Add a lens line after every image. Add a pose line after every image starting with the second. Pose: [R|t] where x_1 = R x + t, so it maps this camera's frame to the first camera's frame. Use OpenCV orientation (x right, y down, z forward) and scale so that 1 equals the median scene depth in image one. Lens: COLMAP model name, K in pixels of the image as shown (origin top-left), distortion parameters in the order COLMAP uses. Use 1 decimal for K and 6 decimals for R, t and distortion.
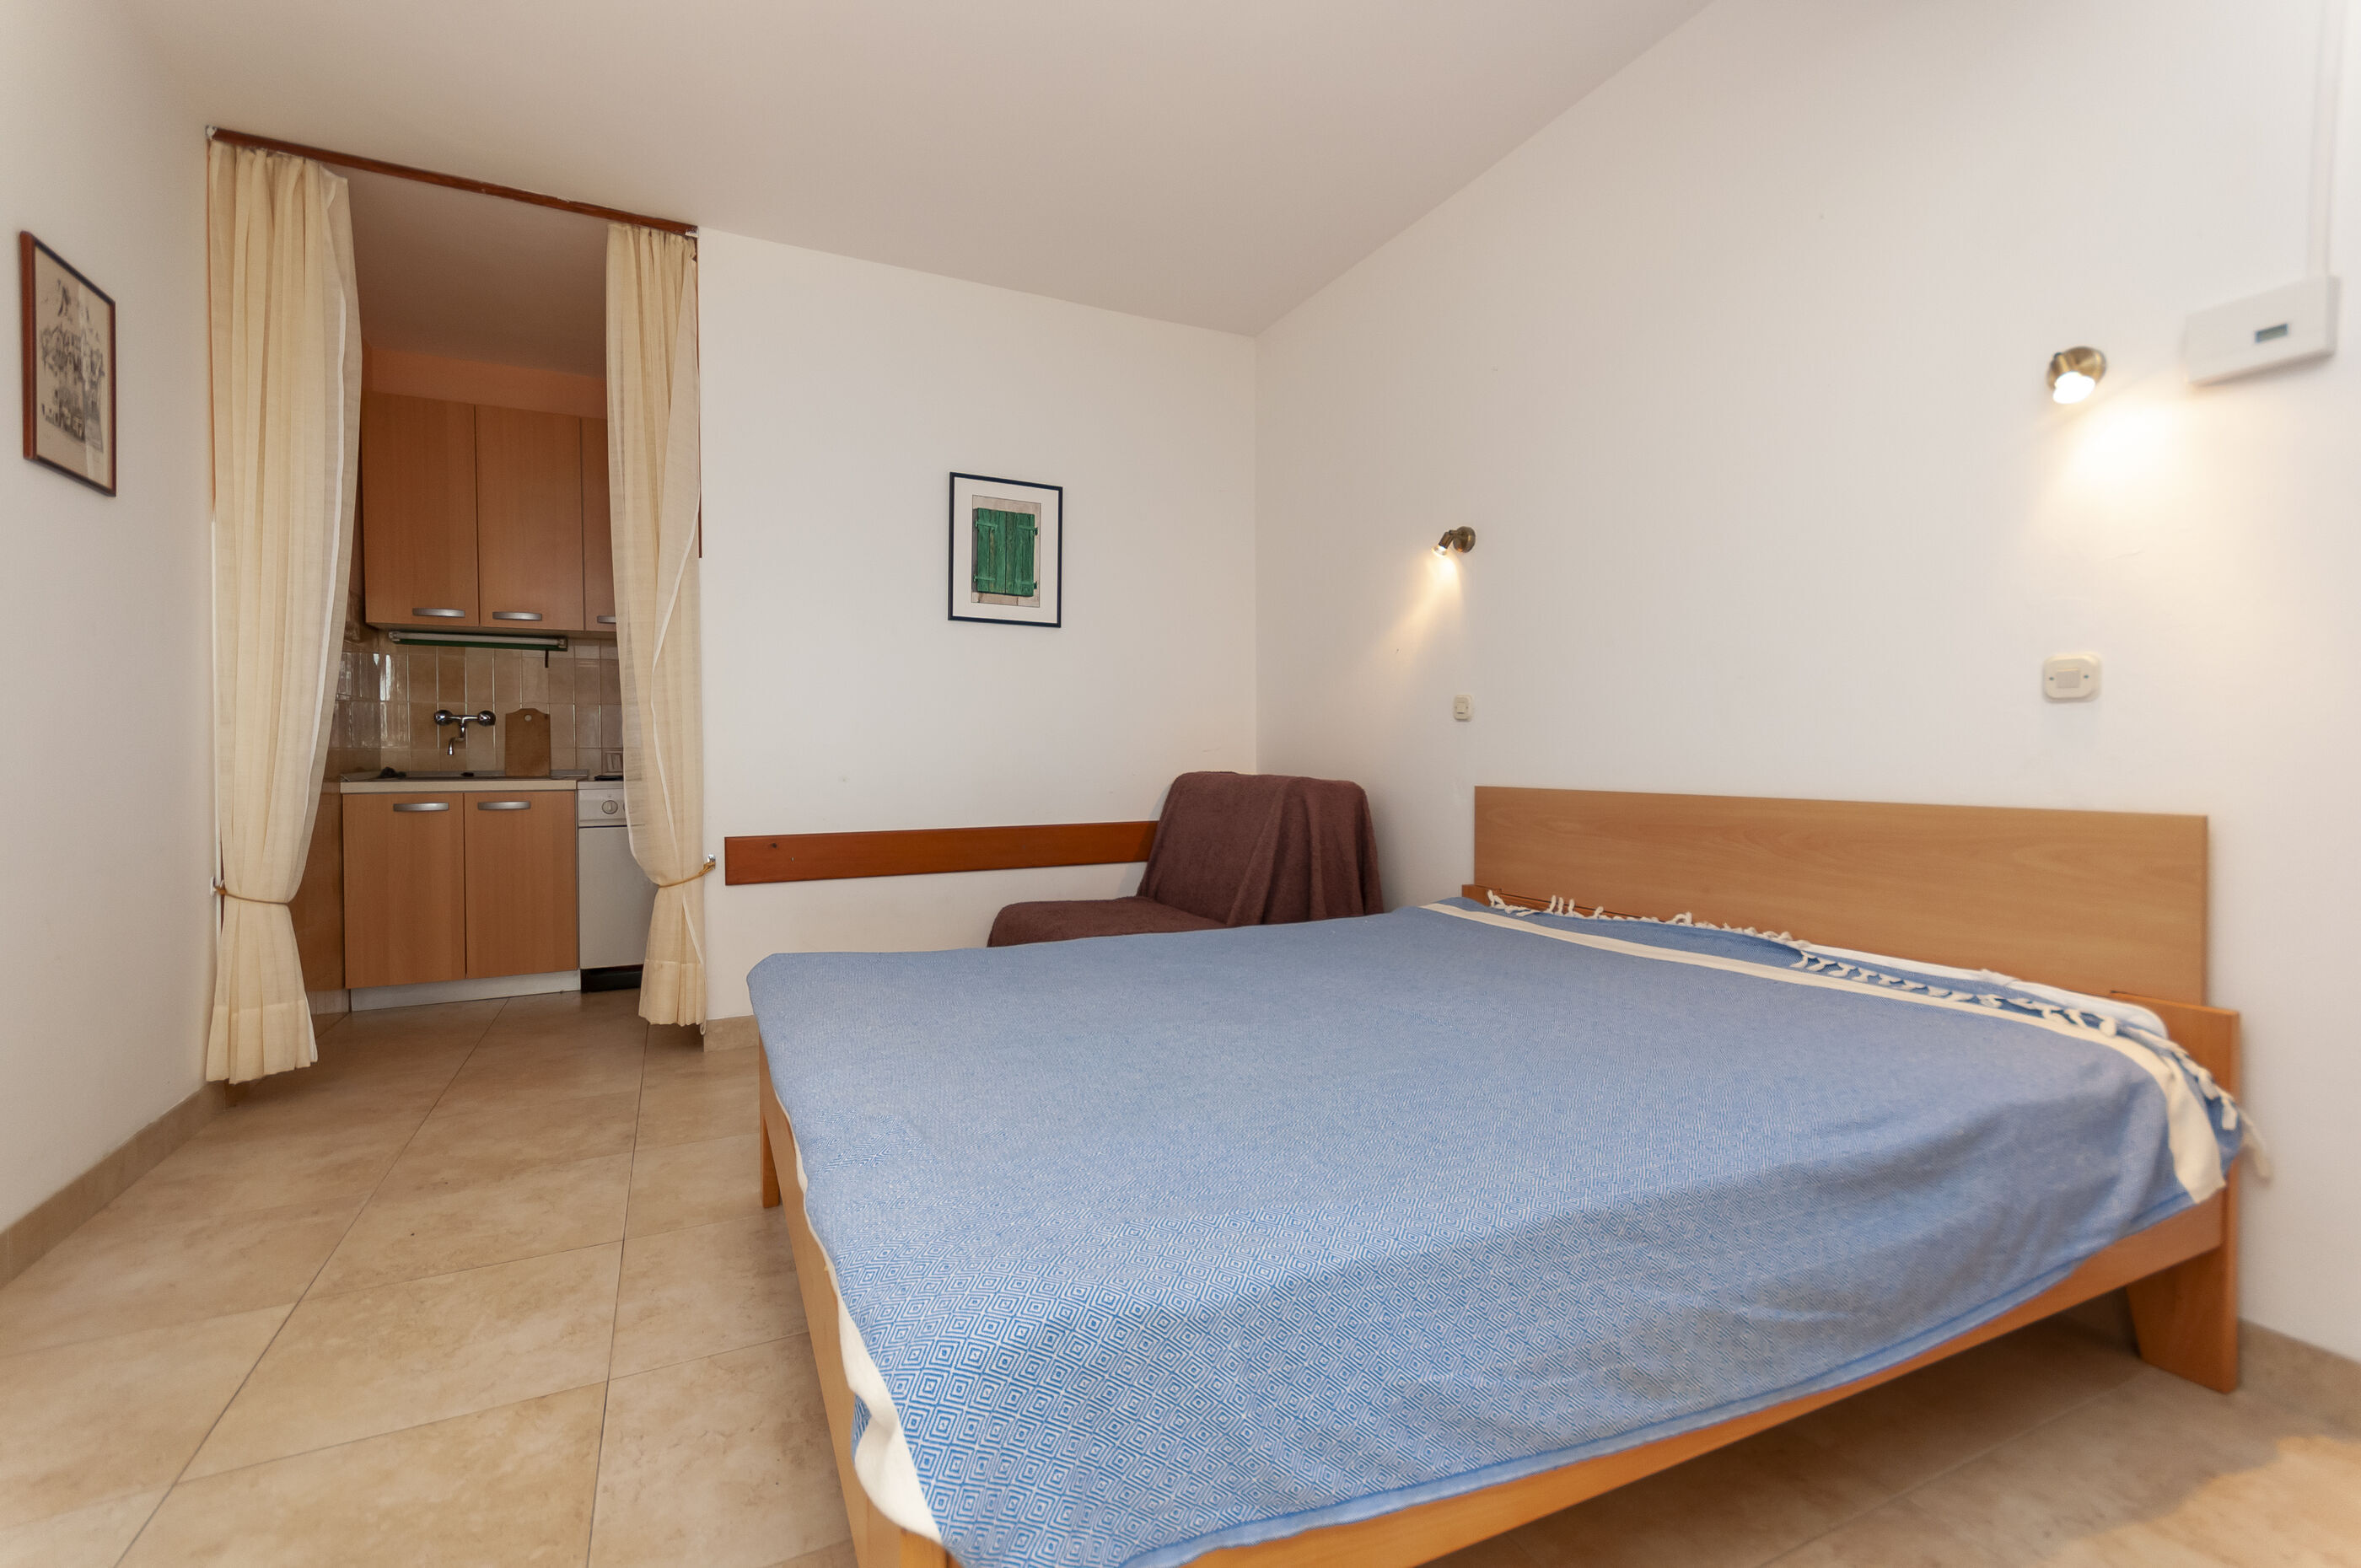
lens RADIAL K [[1035.8, 0, 1166.3], [0, 1035.8, 771.9], [0, 0, 1]] dist [-0.003115, -0.000486]
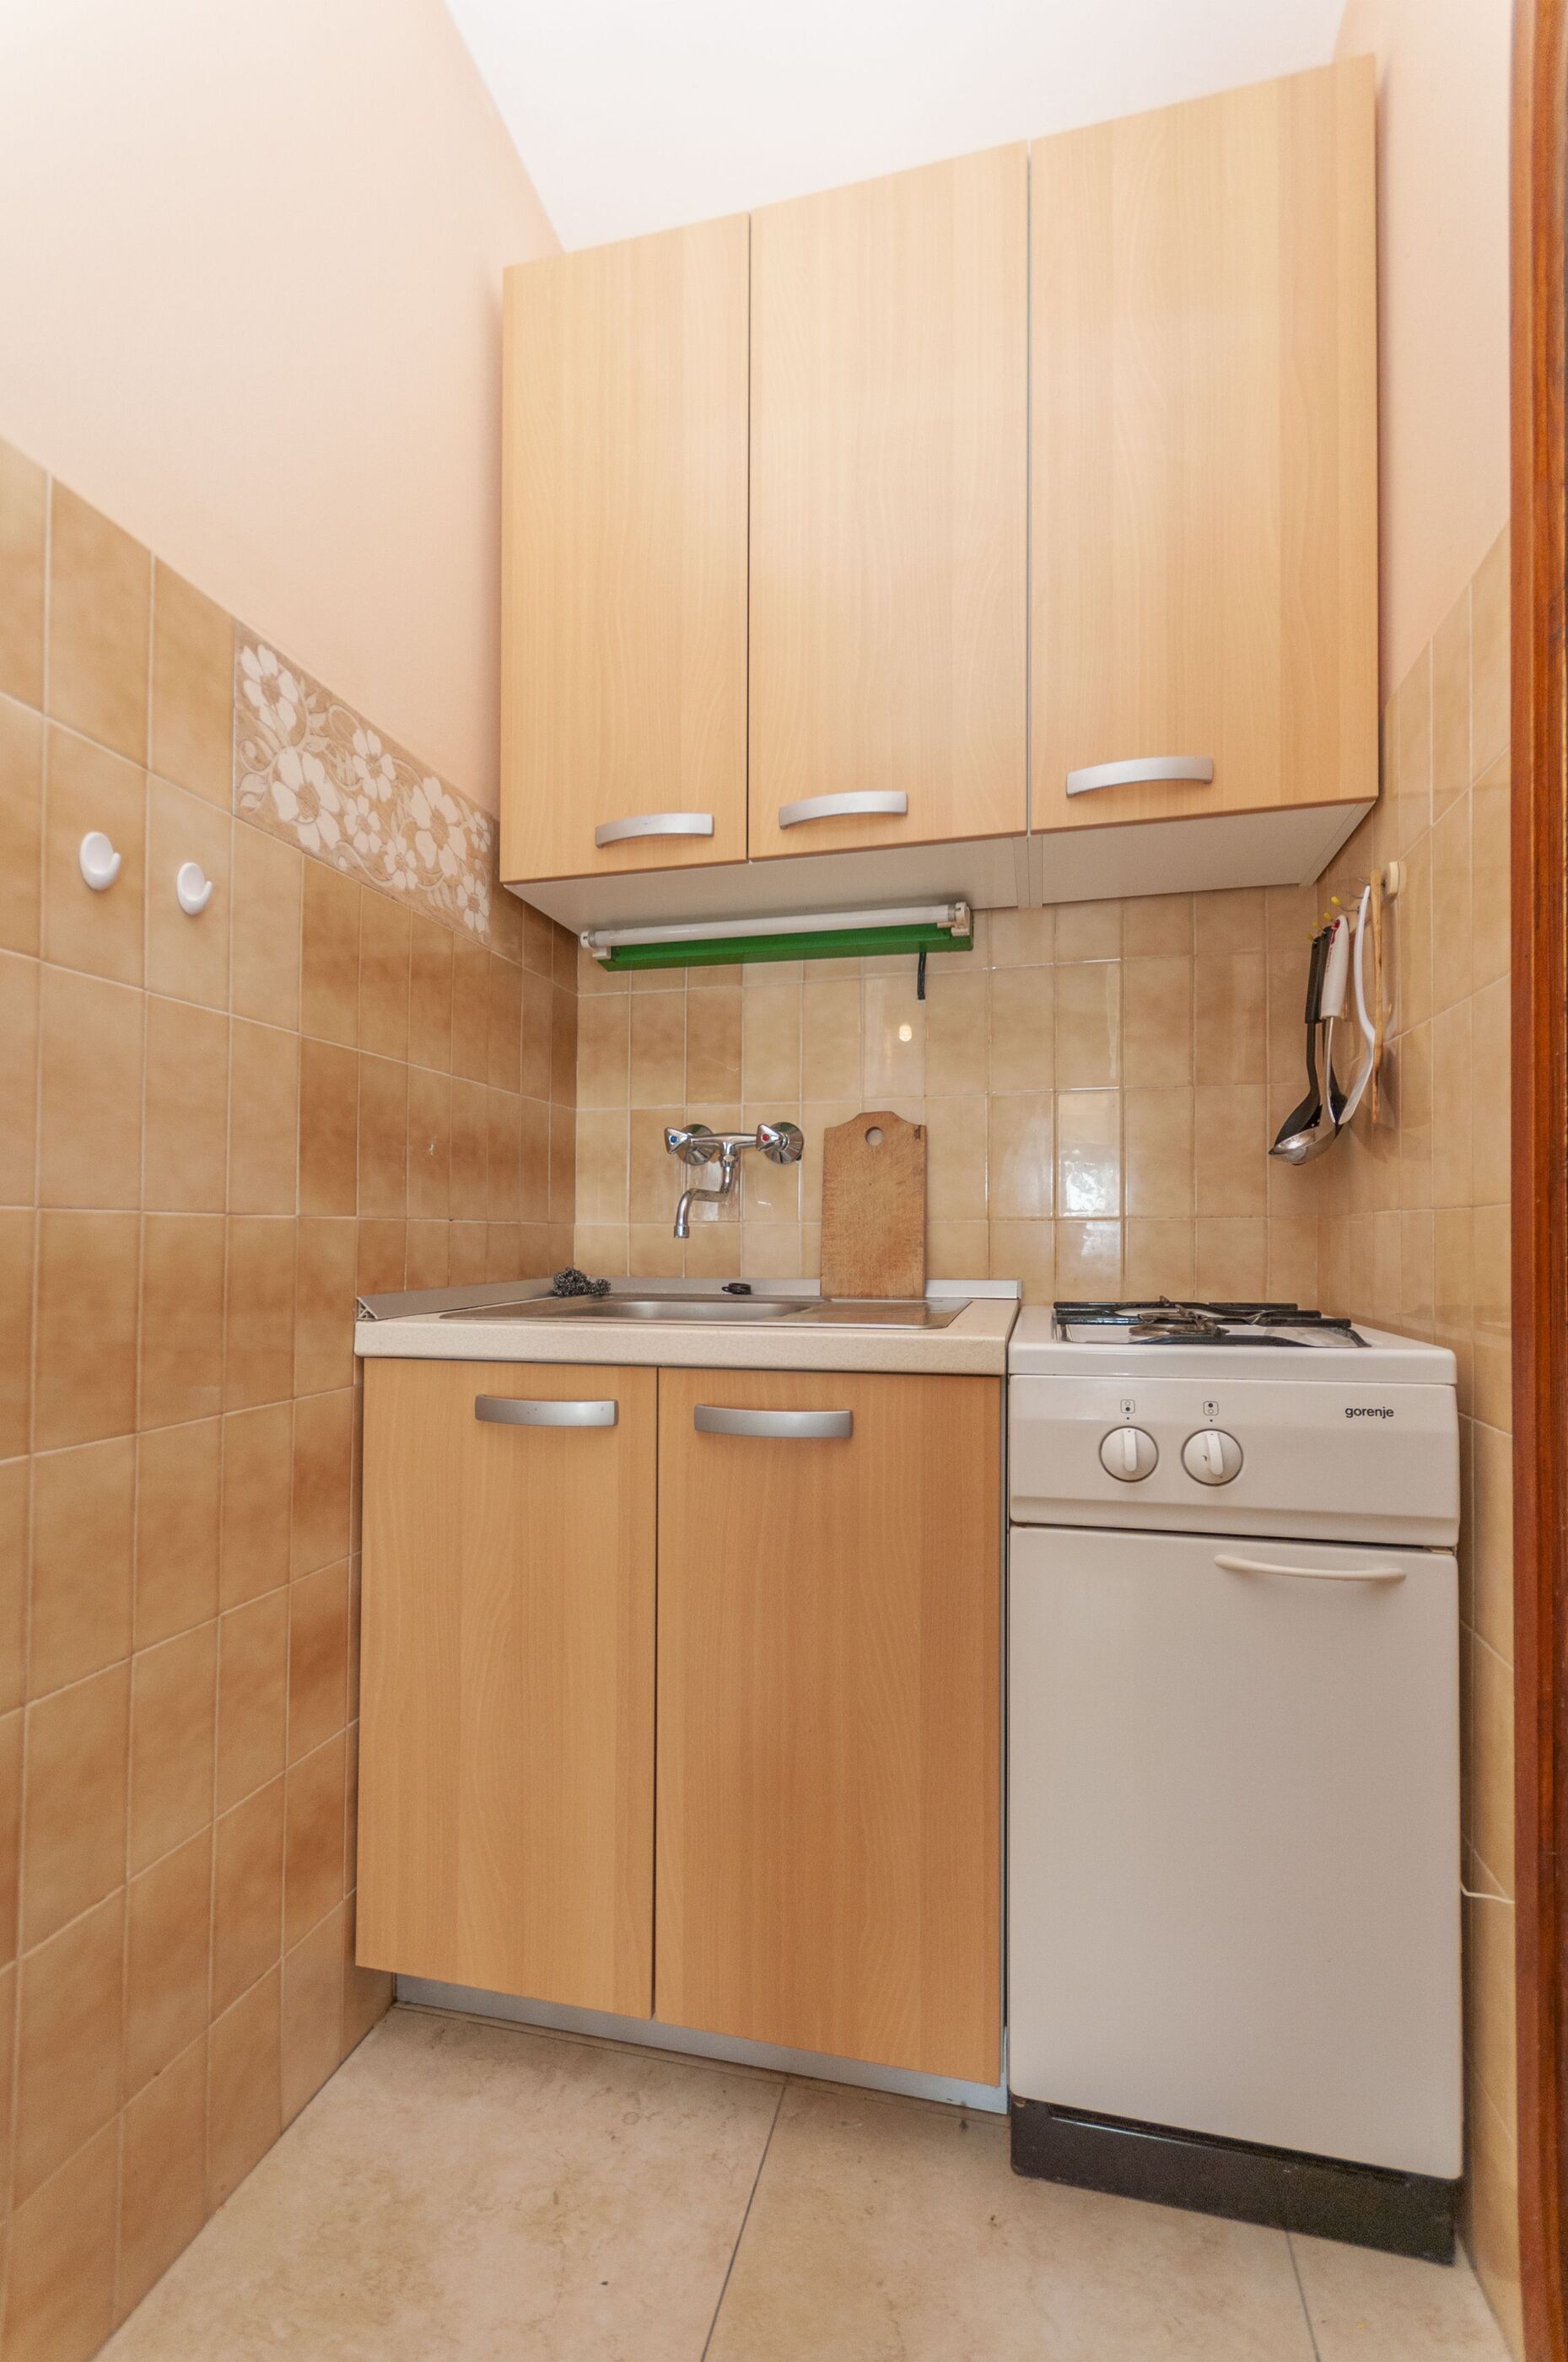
lens RADIAL K [[1036.3, 0, 786.4], [0, 1036.3, 1203.6], [0, 0, 1]] dist [-0.003115, -0.000486]
pose [[0.768186, -0.014852, -0.640054, -0.415634], [-0.016691, 0.998927, -0.043211, -0.012719], [0.640009, 0.043878, 0.767114, 0.713995]]
